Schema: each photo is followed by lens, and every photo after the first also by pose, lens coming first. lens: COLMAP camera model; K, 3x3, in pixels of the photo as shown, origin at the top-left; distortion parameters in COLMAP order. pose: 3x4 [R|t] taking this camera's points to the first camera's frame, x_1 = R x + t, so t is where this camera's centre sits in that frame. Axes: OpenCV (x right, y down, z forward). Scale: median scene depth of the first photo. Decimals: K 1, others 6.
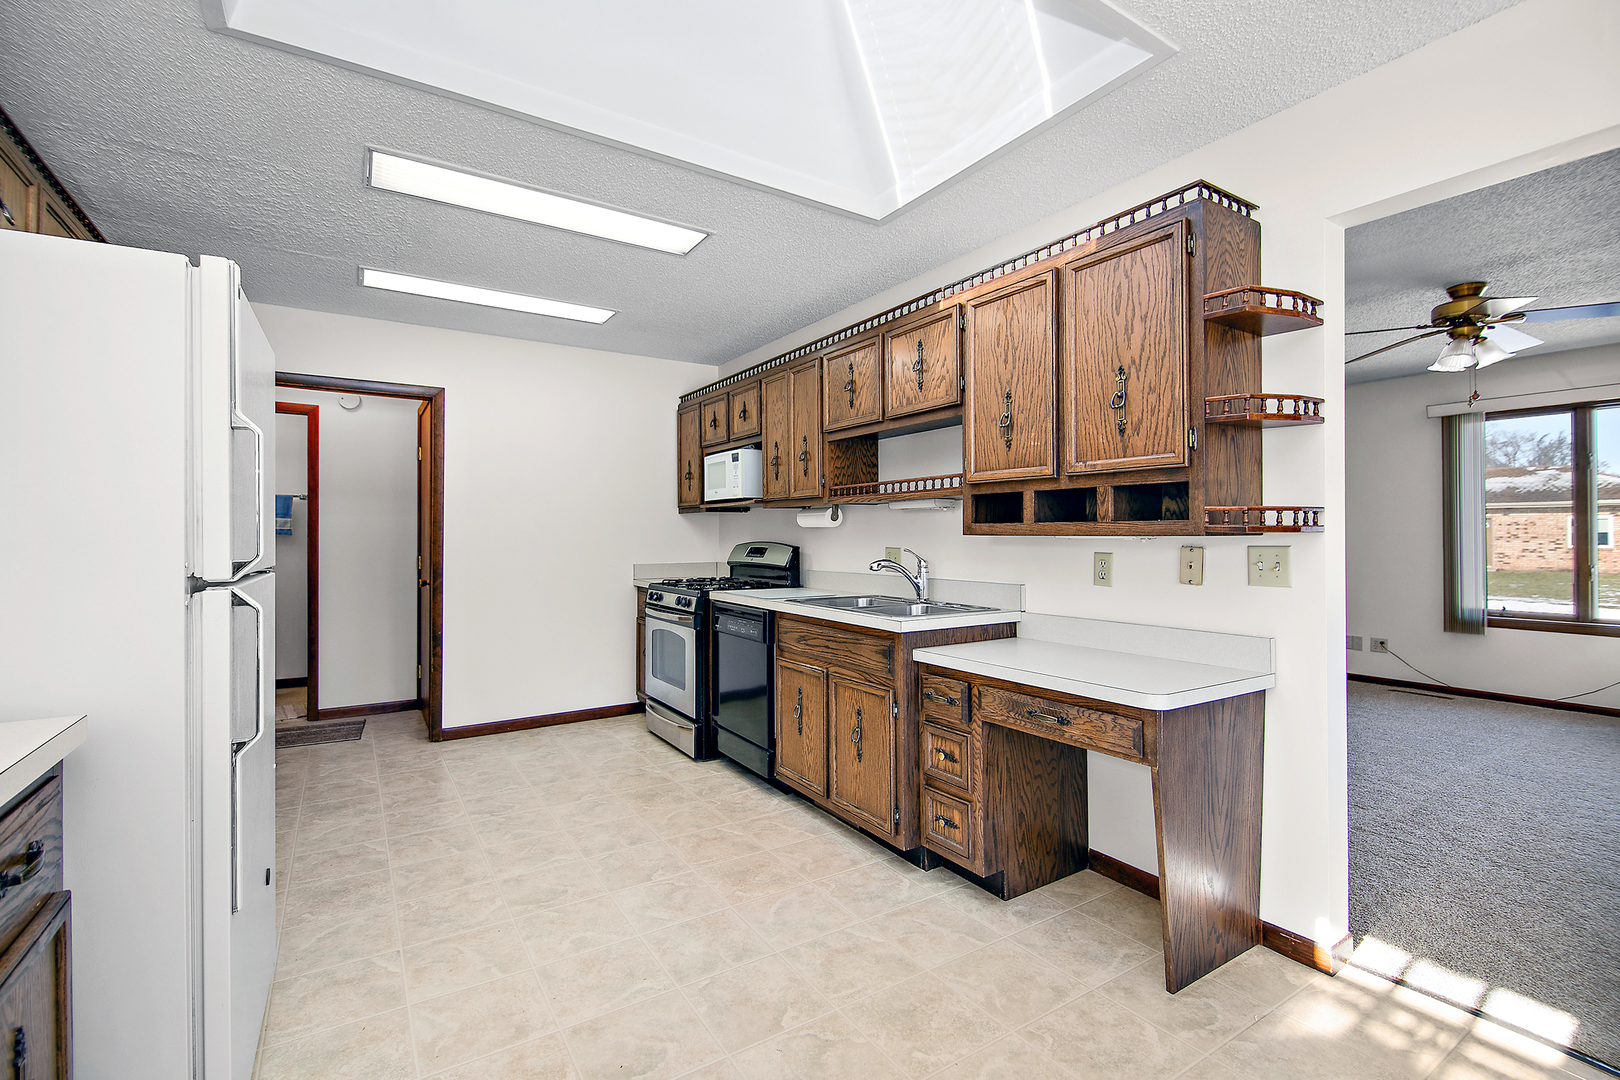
lens RADIAL K [[725.9, 0, 816.9], [0, 725.9, 534.5], [0, 0, 1]] dist [-0.003229, -0.000330]
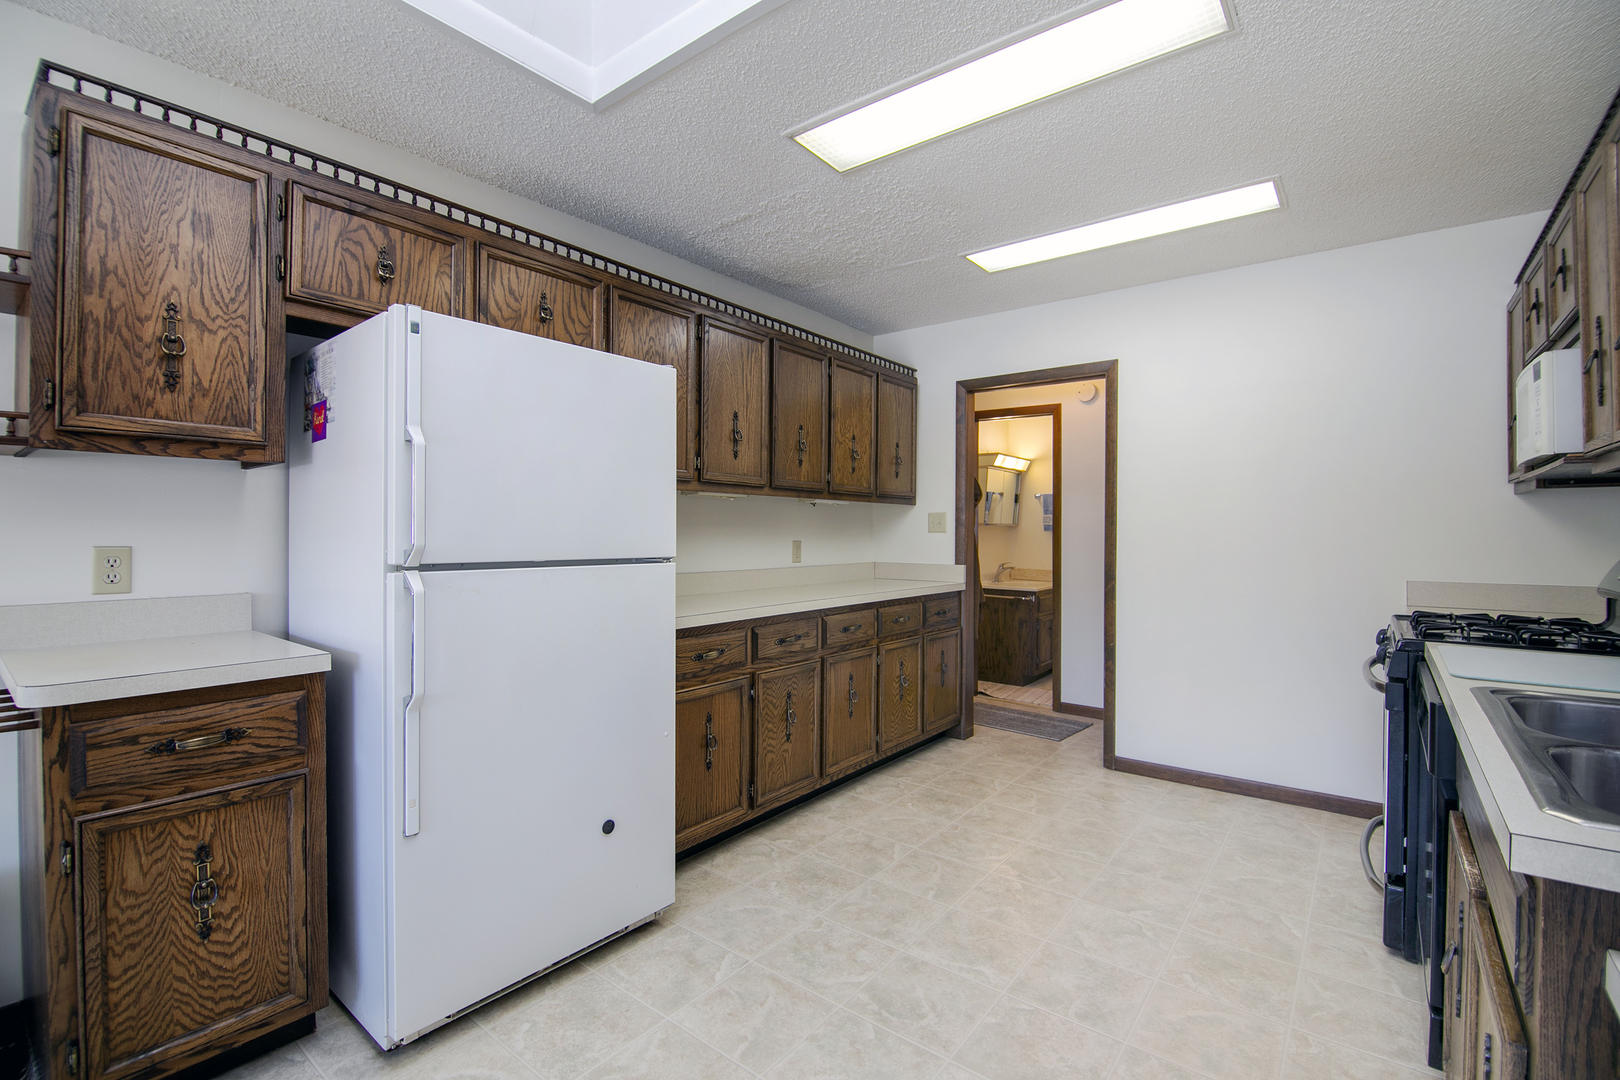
lens RADIAL K [[725.9, 0, 816.9], [0, 725.9, 534.5], [0, 0, 1]] dist [-0.003229, -0.000330]
pose [[0.331111, 0.009464, -0.943544, 0.230122], [-0.004714, 0.999954, 0.008376, -0.000300], [0.943580, 0.001674, 0.331140, 0.497326]]
